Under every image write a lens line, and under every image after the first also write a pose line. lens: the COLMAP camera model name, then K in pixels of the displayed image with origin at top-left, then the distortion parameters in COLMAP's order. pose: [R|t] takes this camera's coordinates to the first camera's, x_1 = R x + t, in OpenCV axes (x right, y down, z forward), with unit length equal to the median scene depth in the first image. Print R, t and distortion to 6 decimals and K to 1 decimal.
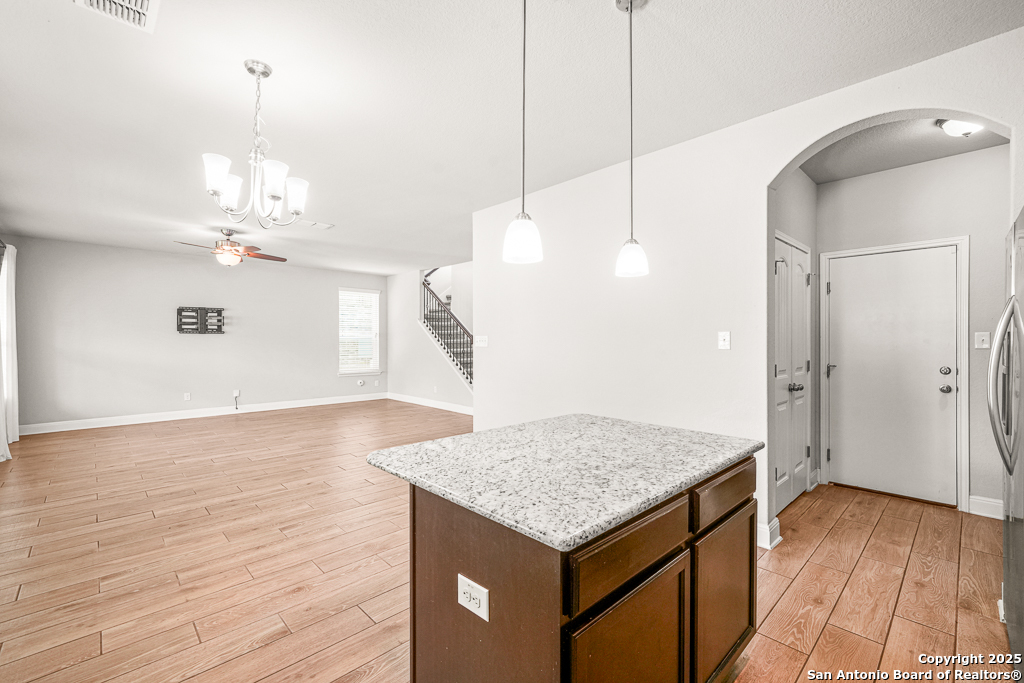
lens RADIAL K [[437.6, 0, 513.9], [0, 437.6, 338.1], [0, 0, 1]] dist [0.000503, 0.000097]
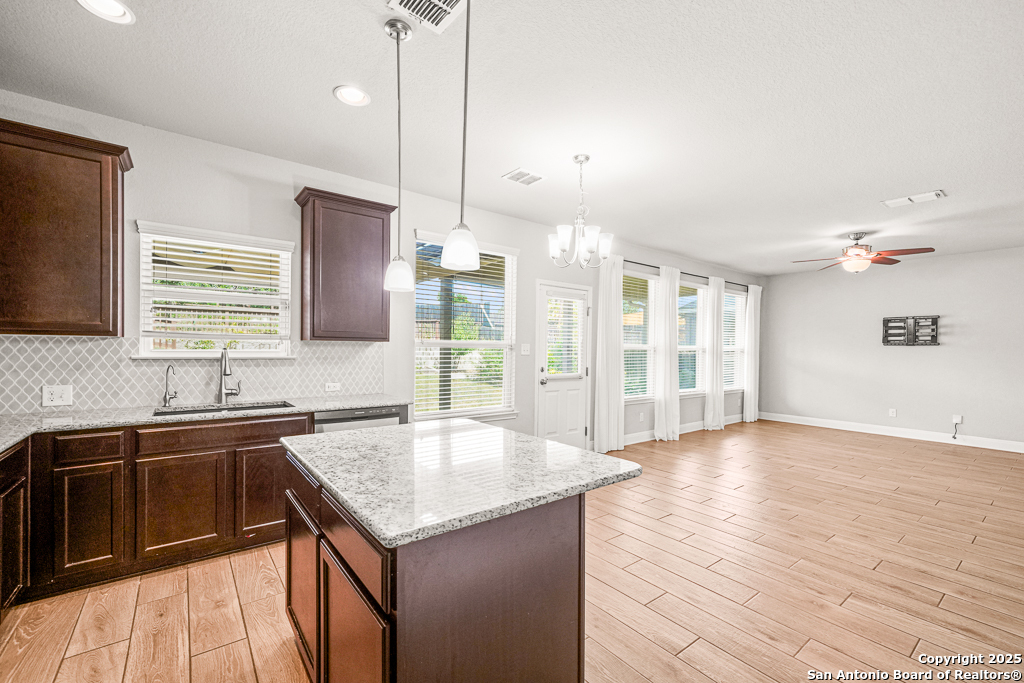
lens RADIAL K [[429.3, 0, 514.6], [0, 429.3, 346.4], [0, 0, 1]] dist [-0.001391, 0.000048]
pose [[-0.110532, -0.004034, -0.993864, 0.299173], [-0.008218, 0.999961, -0.003144, 0.001343], [0.993839, 0.007820, -0.110561, 0.338003]]
